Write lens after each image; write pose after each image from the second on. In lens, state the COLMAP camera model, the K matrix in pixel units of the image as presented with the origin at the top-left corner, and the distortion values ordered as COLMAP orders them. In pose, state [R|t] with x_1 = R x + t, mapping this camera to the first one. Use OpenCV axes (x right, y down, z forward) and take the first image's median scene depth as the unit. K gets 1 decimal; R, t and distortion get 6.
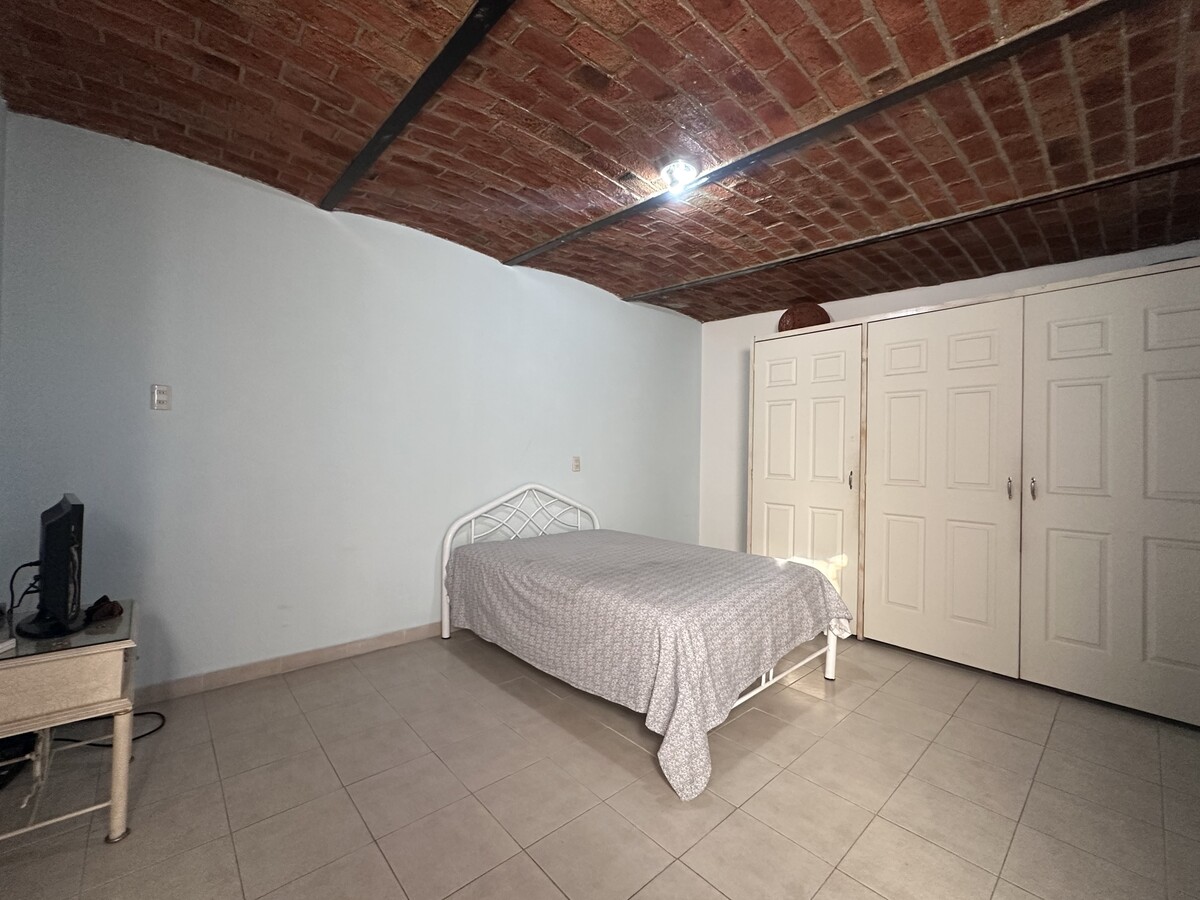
lens RADIAL K [[489.2, 0, 600.0], [0, 489.2, 450.0], [0, 0, 1]] dist [-0.005162, 0.000476]
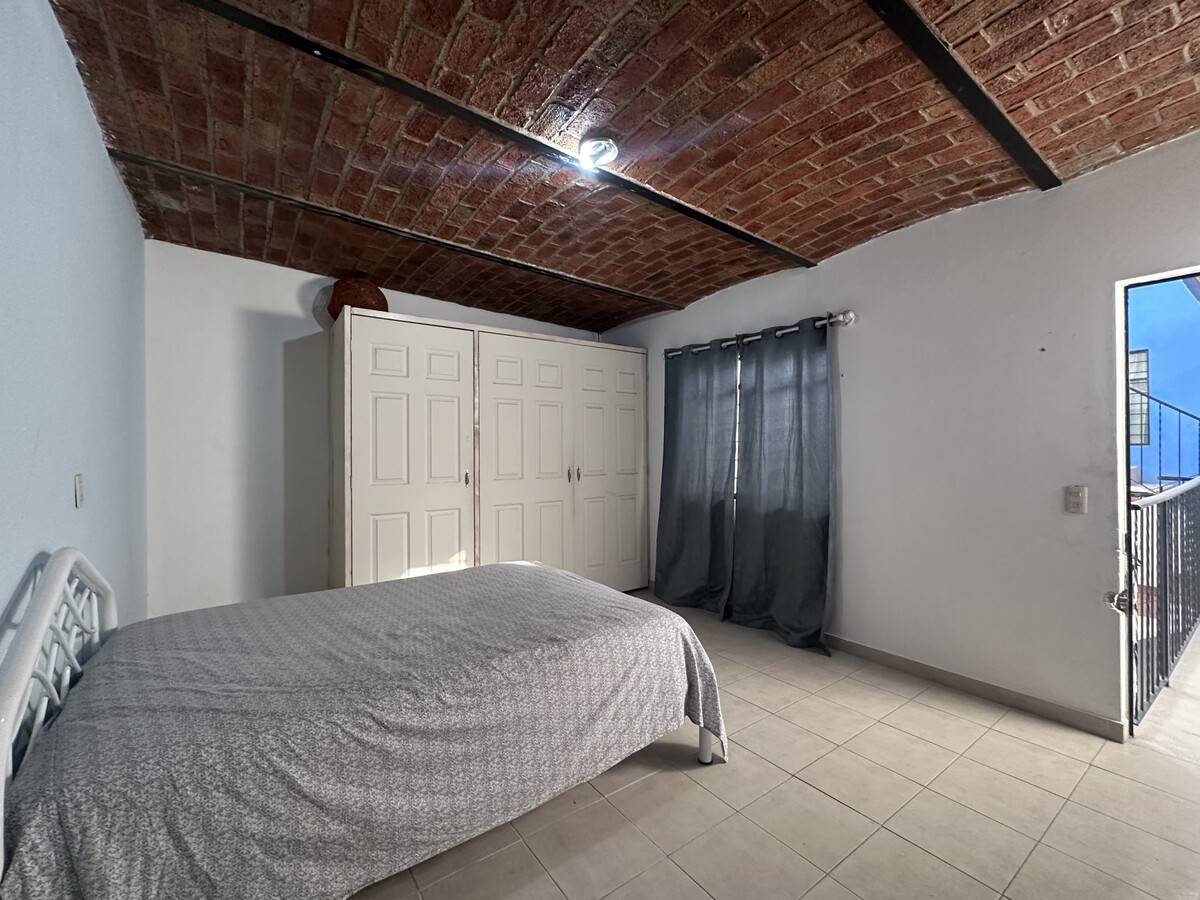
lens RADIAL K [[501.2, 0, 611.5], [0, 501.2, 451.0], [0, 0, 1]] dist [-0.002059, 0.000189]
pose [[0.121661, -0.019437, 0.992381, -0.604717], [0.004034, 0.999810, 0.019088, -0.019133], [-0.992564, 0.001681, 0.121716, 0.670985]]
